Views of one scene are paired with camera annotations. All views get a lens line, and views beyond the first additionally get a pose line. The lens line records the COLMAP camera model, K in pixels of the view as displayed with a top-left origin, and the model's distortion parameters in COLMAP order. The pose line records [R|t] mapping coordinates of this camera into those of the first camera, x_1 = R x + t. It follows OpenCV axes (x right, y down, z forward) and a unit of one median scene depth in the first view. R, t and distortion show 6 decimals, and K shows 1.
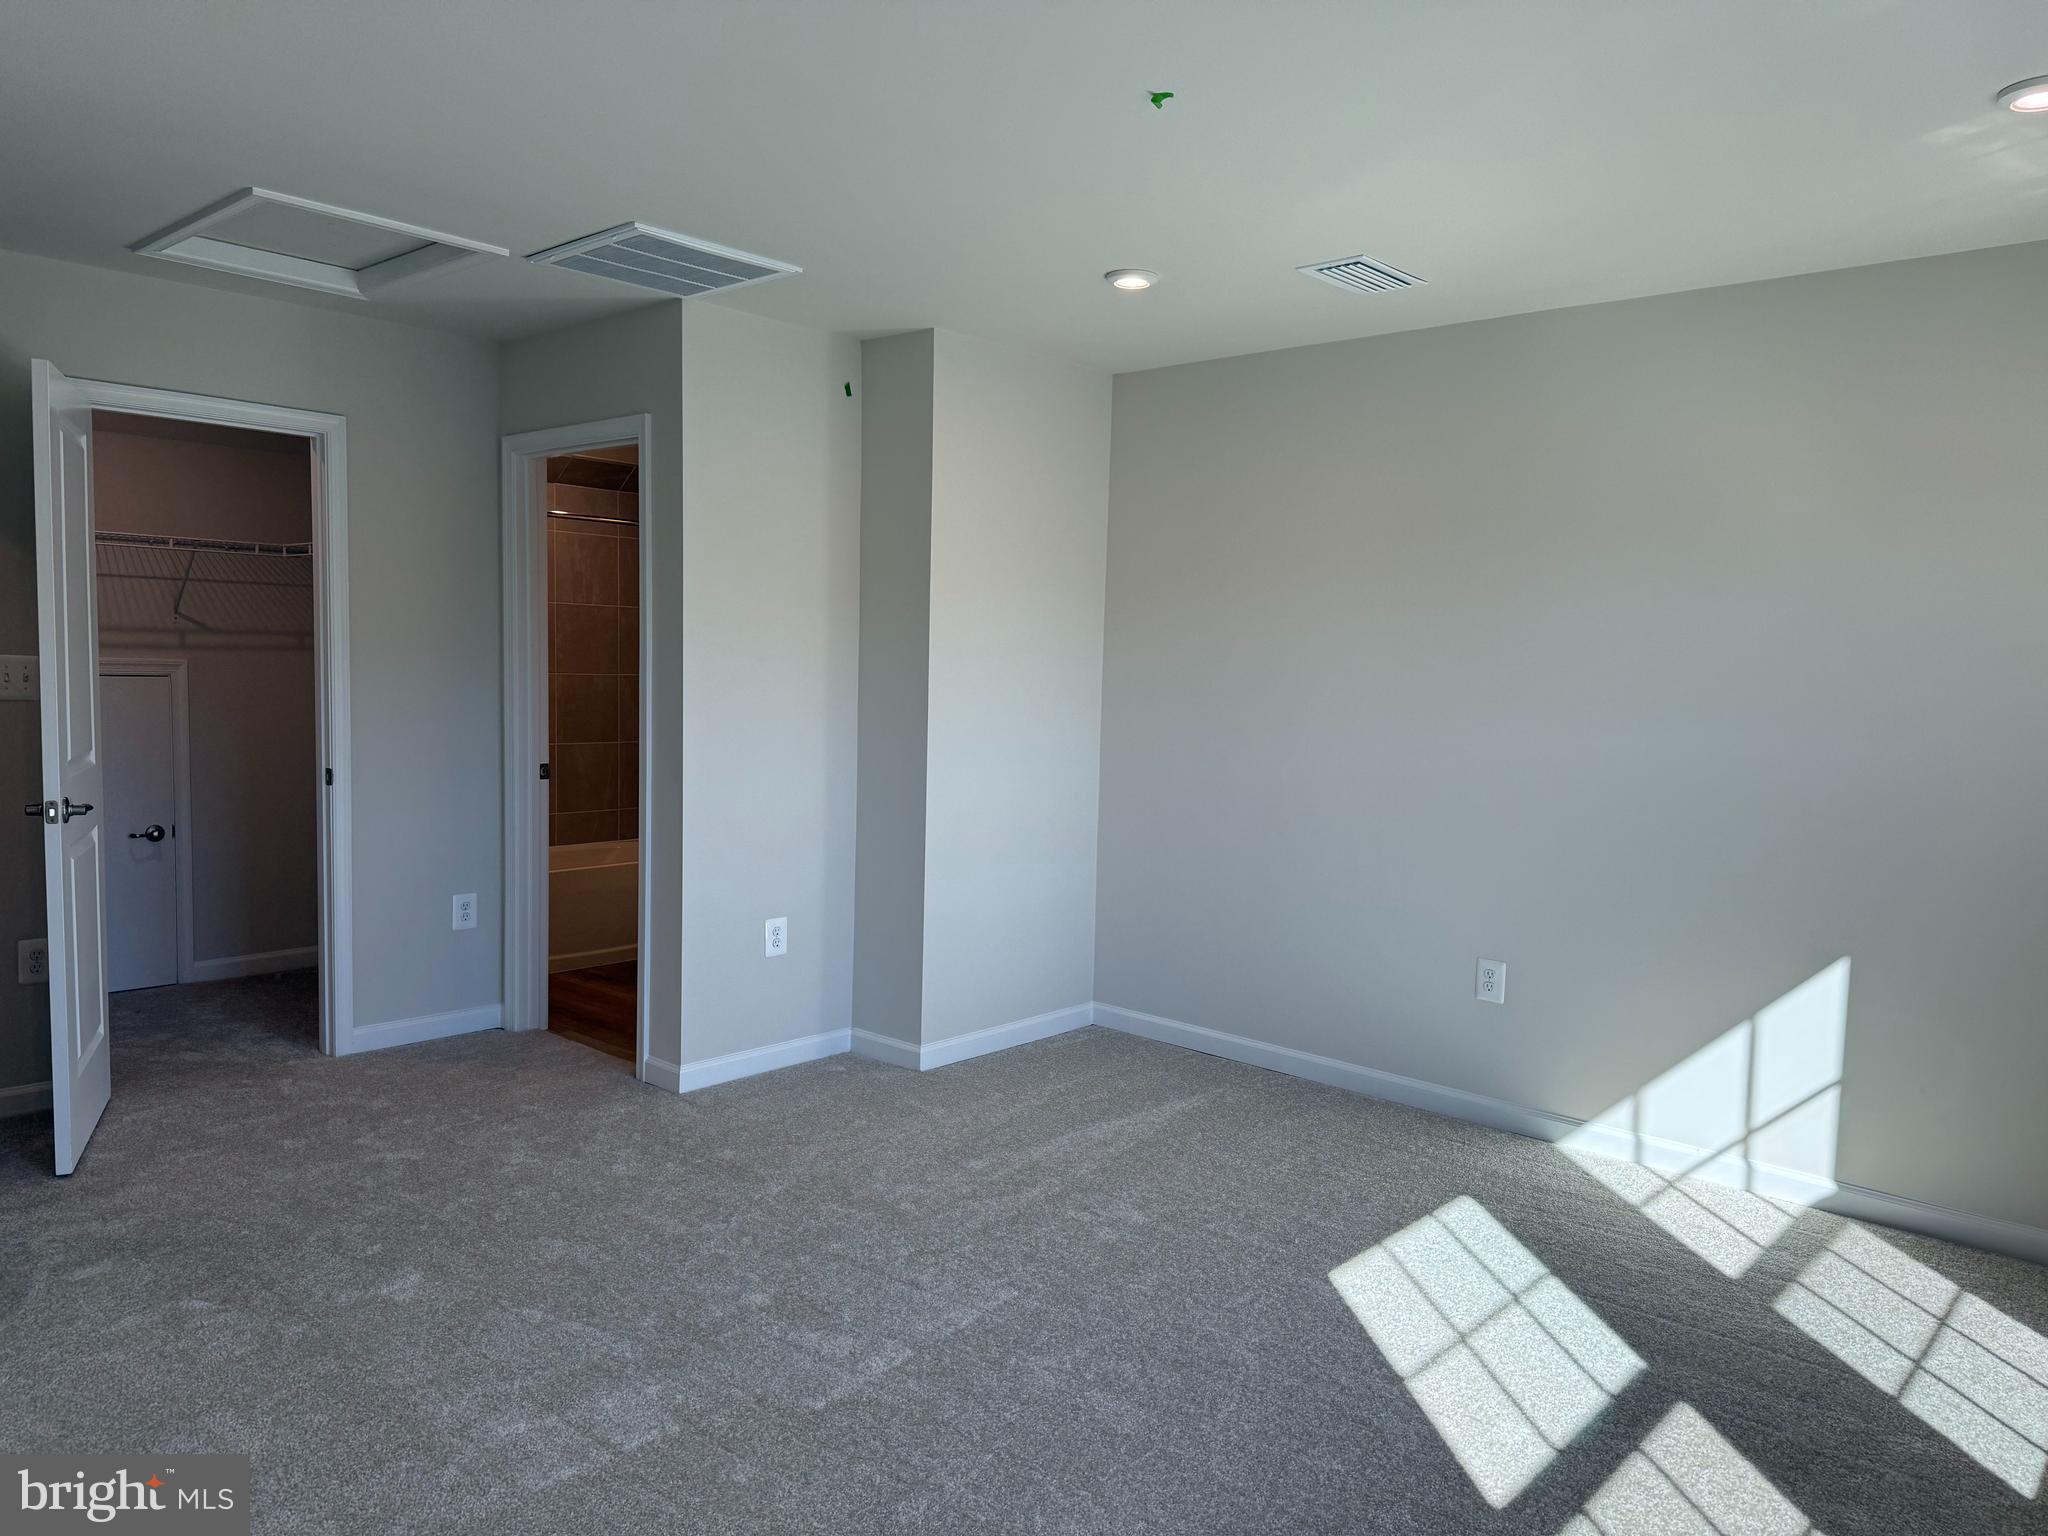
lens RADIAL K [[1463.6, 0, 1073.6], [0, 1463.6, 765.9], [0, 0, 1]] dist [0.054996, -0.002633]
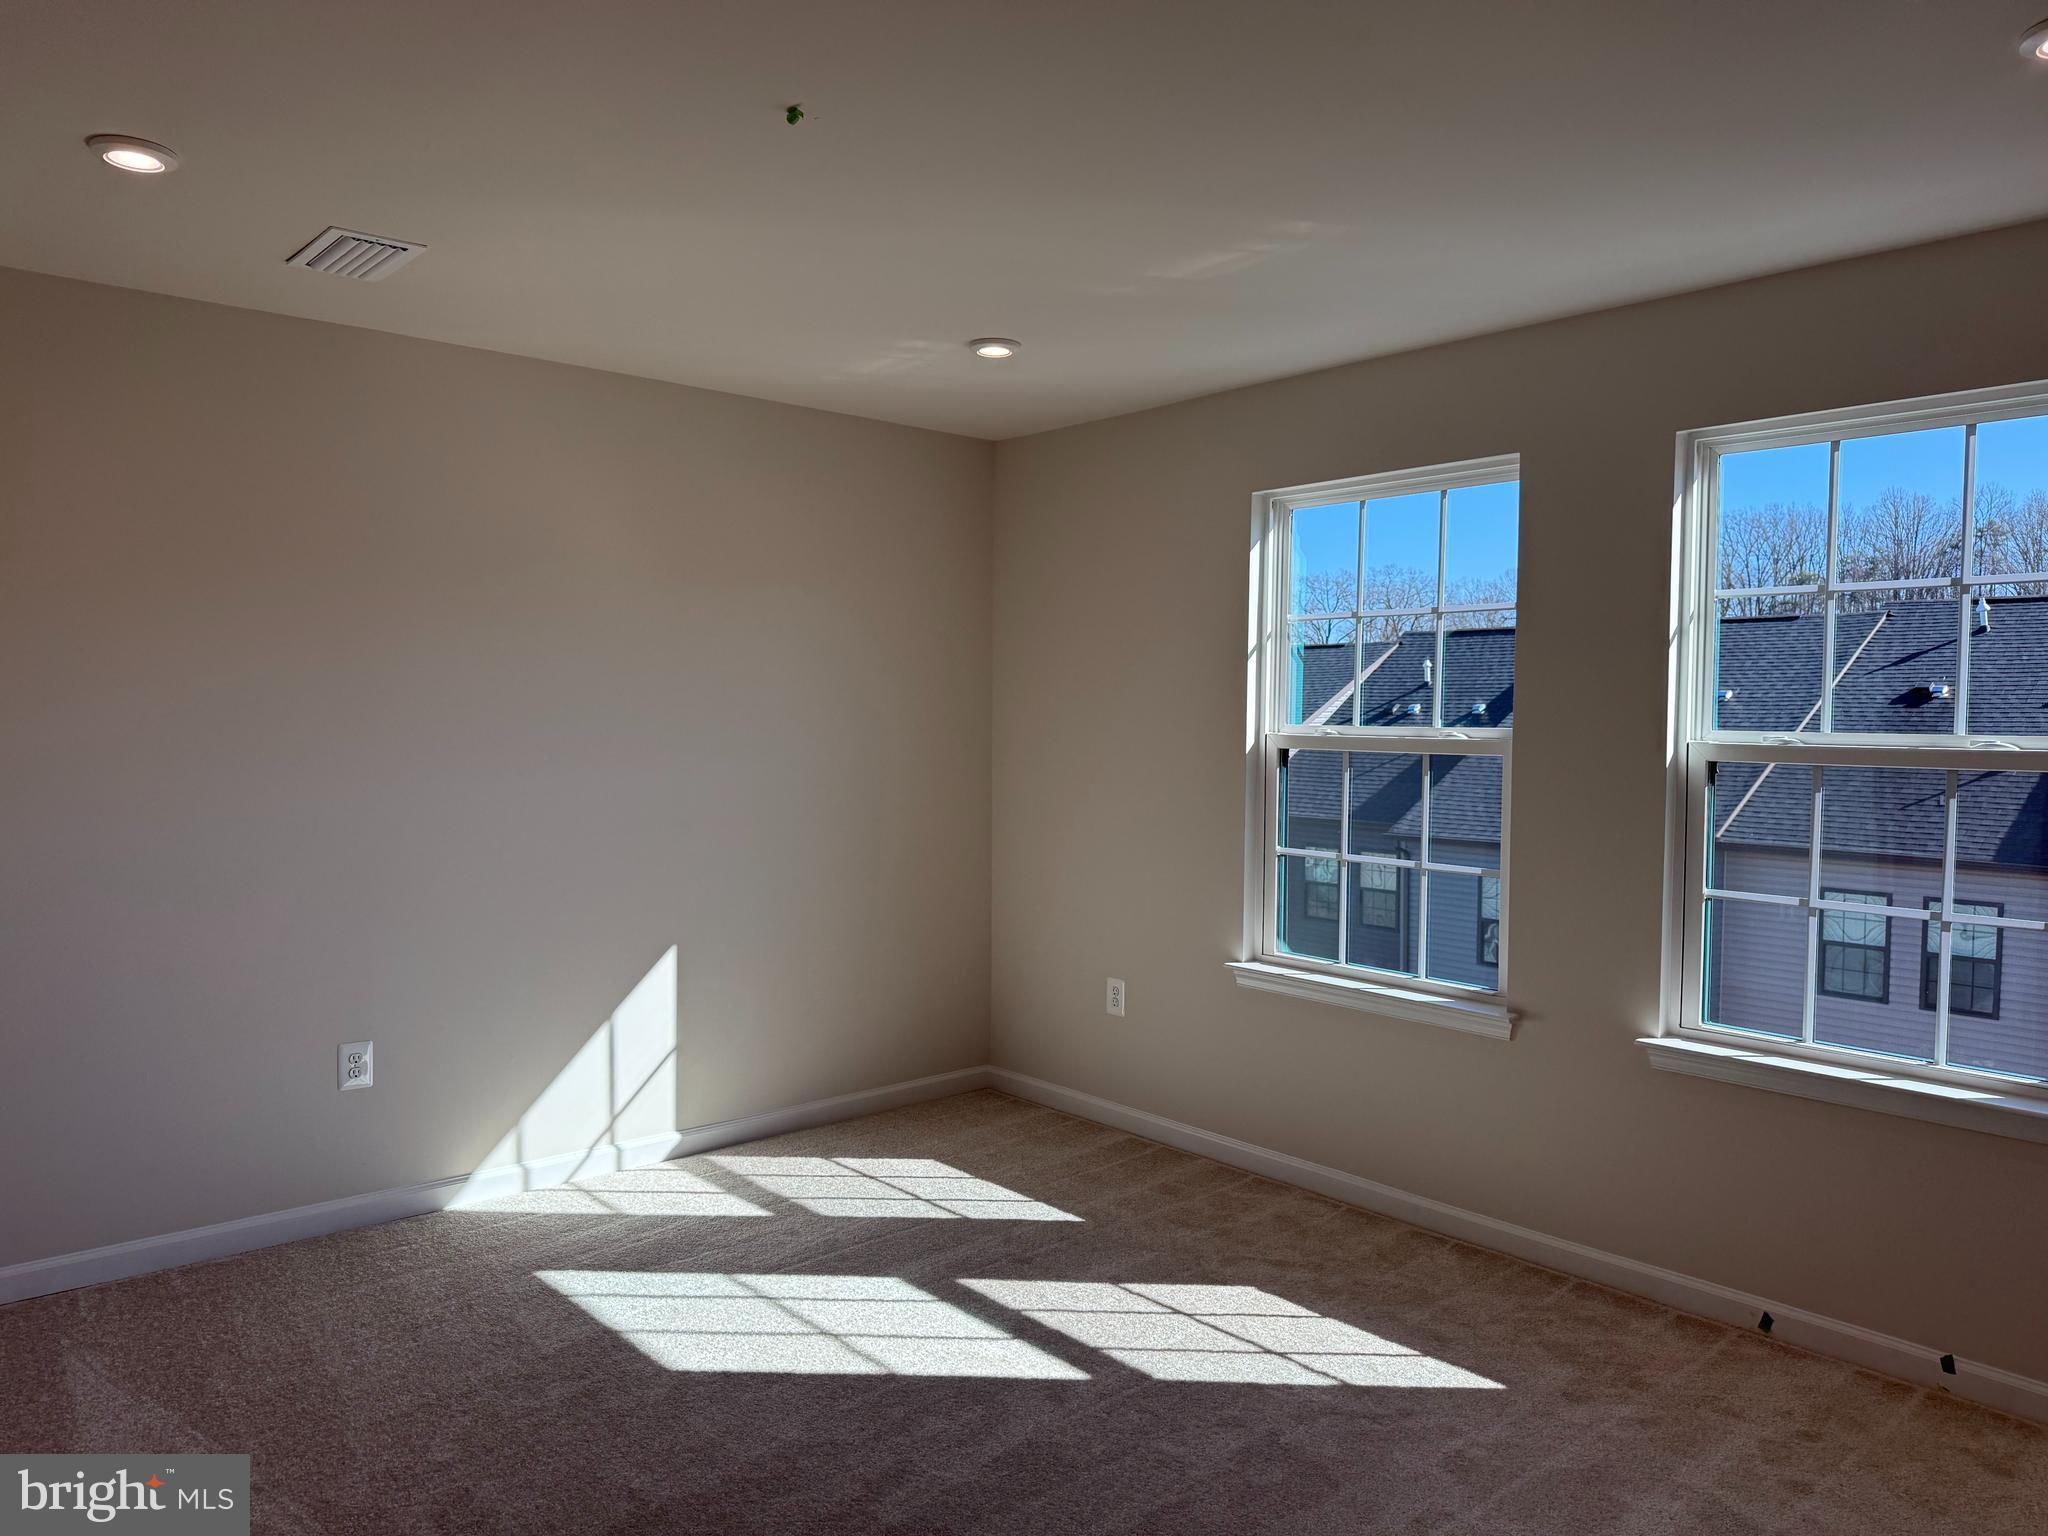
lens RADIAL K [[1444.1, 0, 975.9], [0, 1444.1, 763.6], [0, 0, 1]] dist [0.100781, -0.116083]
pose [[0.143903, -0.062520, 0.987615, -0.666142], [0.058343, 0.996802, 0.054600, -0.079601], [-0.987870, 0.049763, 0.147091, 0.609265]]
